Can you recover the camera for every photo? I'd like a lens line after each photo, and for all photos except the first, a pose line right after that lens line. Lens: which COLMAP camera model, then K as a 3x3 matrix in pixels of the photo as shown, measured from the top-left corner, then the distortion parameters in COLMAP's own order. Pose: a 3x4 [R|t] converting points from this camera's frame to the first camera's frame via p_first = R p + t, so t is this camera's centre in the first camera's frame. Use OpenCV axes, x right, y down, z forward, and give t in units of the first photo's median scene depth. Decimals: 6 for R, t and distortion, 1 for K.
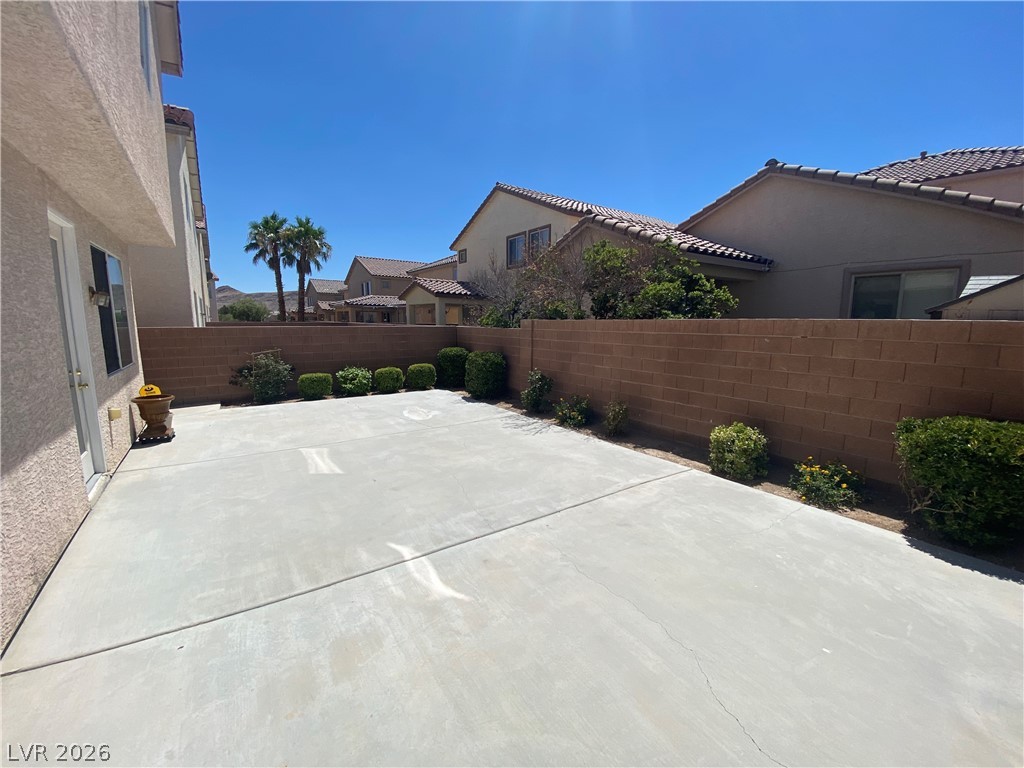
lens RADIAL K [[413.0, 0, 512.0], [0, 413.0, 384.0], [0, 0, 1]] dist [0.022938, -0.022563]
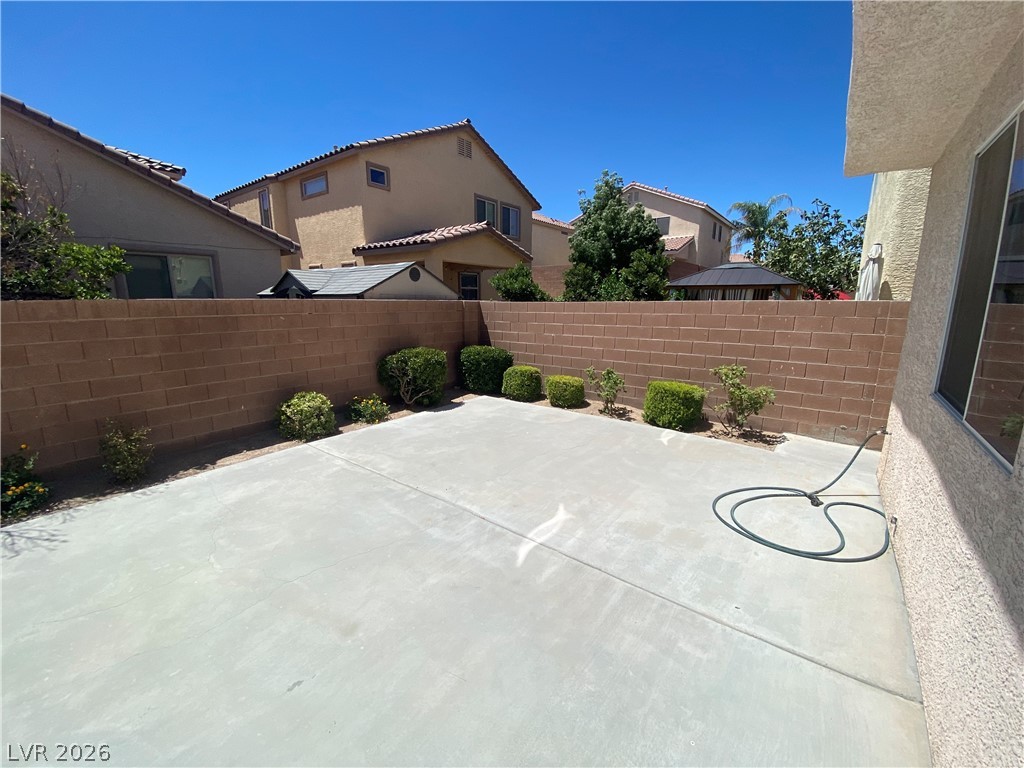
lens RADIAL K [[413.0, 0, 512.0], [0, 413.0, 384.0], [0, 0, 1]] dist [0.022938, -0.022563]
pose [[-0.307755, -0.197555, 0.930730, -0.748365], [0.142414, 0.957623, 0.250354, -0.143504], [-0.940747, 0.209597, -0.266579, 0.849124]]
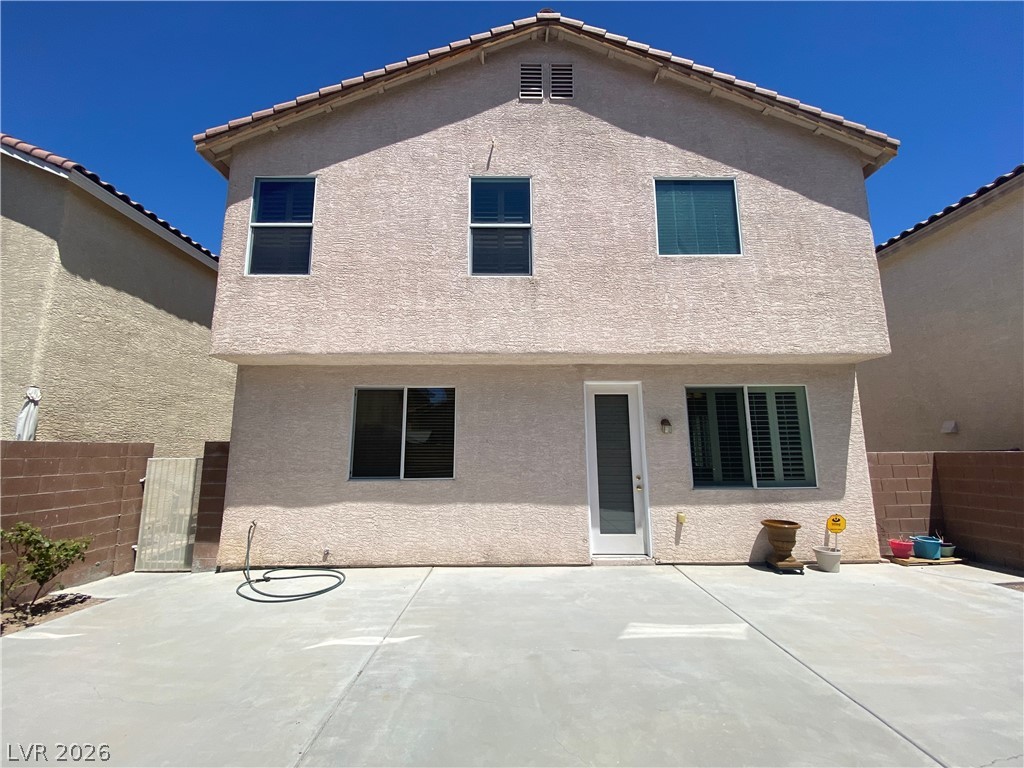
lens RADIAL K [[413.6, 0, 512.0], [0, 413.6, 384.0], [0, 0, 1]] dist [0.001695, -0.011985]
pose [[-0.560916, -0.128683, -0.817811, 0.423390], [-0.125966, 0.989610, -0.069319, -0.187371], [0.818234, 0.064134, -0.571297, 1.324924]]
